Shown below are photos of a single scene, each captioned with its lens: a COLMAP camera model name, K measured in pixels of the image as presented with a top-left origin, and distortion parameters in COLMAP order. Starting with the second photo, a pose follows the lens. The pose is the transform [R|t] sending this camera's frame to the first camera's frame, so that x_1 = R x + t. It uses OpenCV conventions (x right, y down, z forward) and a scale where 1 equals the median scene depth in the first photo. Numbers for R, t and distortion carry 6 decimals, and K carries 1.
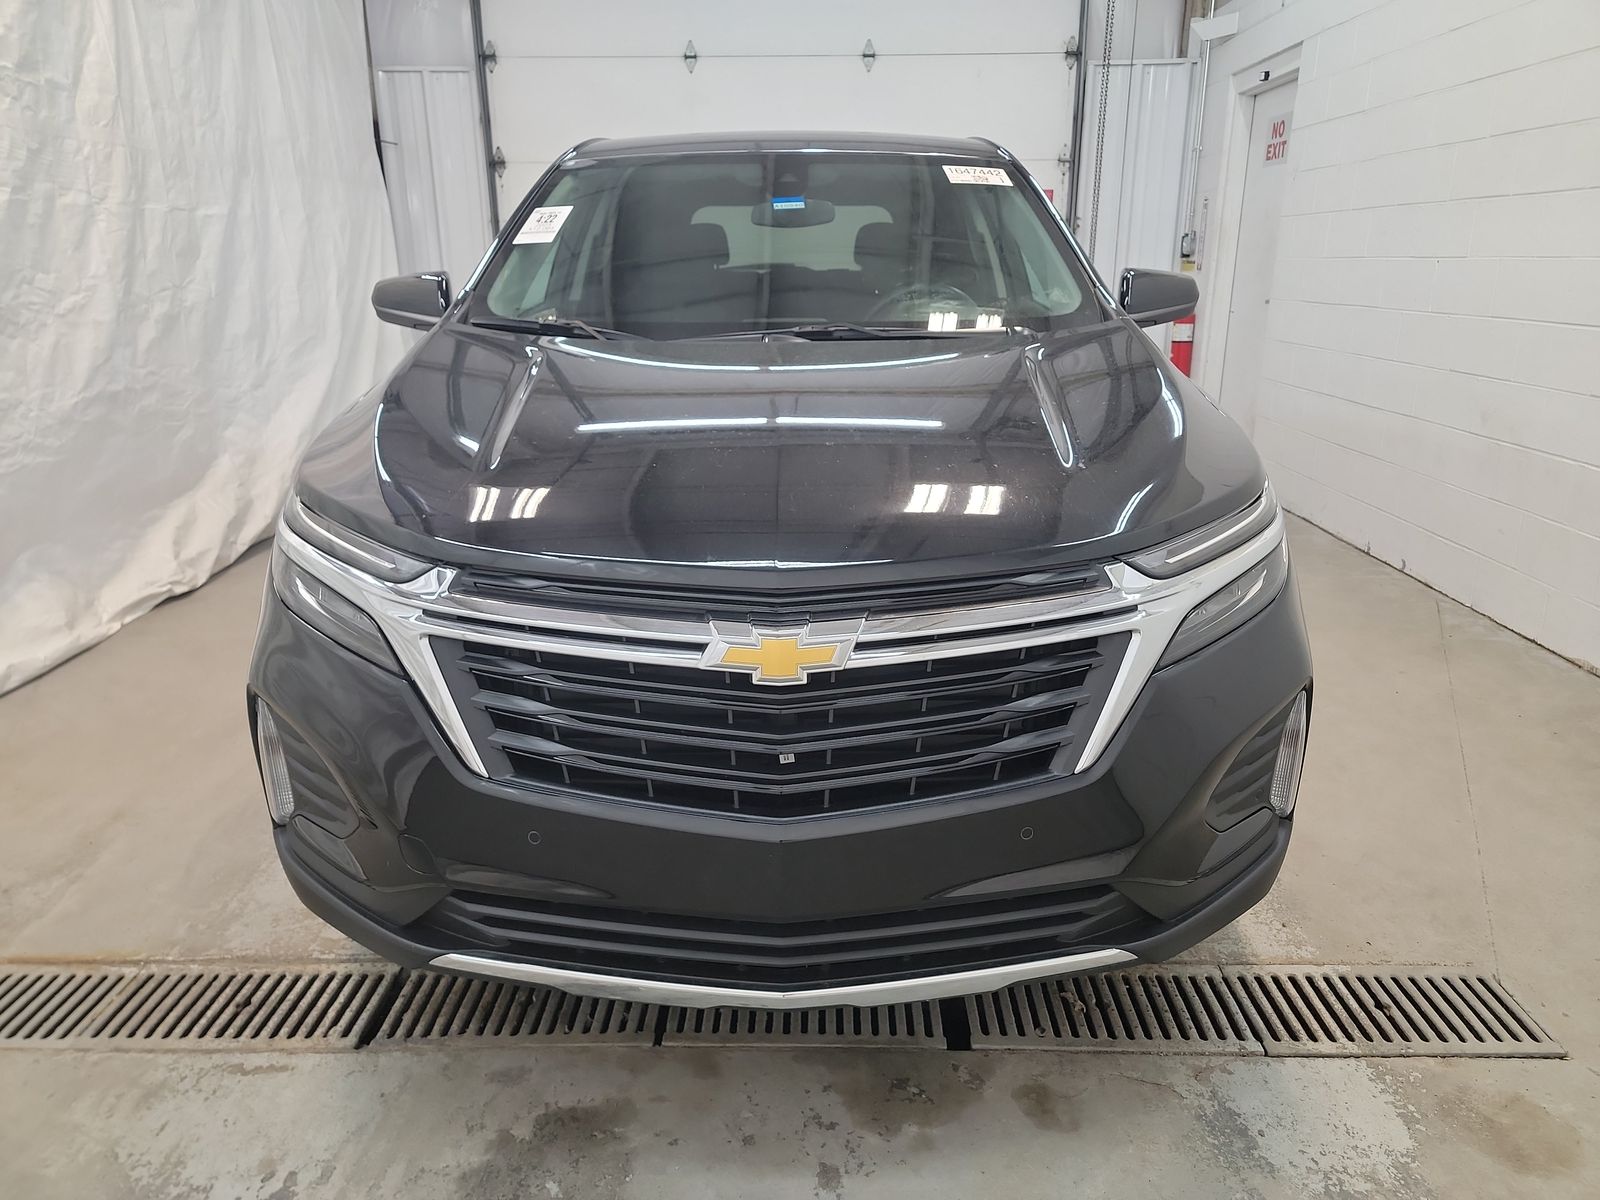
lens RADIAL K [[1116.0, 0, 803.6], [0, 1116.0, 617.0], [0, 0, 1]] dist [0.046707, -0.047414]
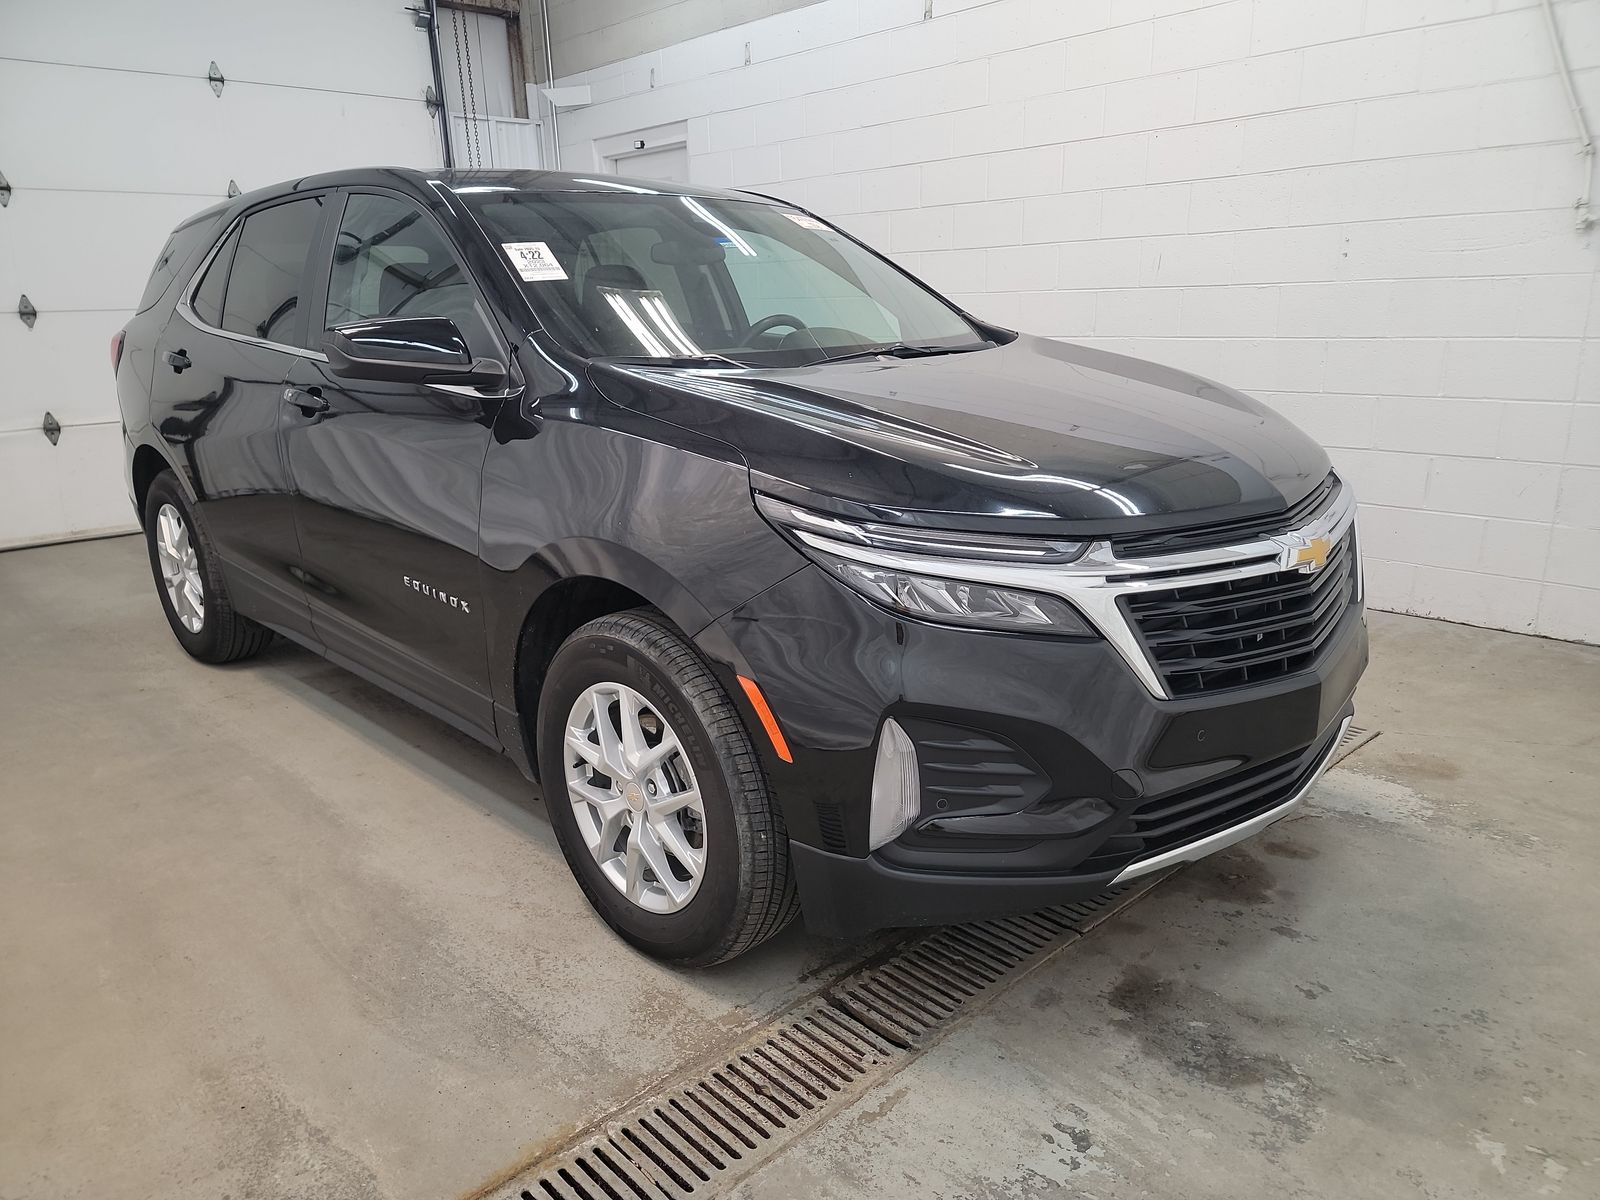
lens RADIAL K [[1116.0, 0, 803.6], [0, 1116.0, 617.0], [0, 0, 1]] dist [0.046707, -0.047414]
pose [[0.727027, -0.212069, 0.653038, -1.125802], [0.237056, 0.970149, 0.051135, -0.084950], [-0.644389, 0.117630, 0.755597, 0.260610]]
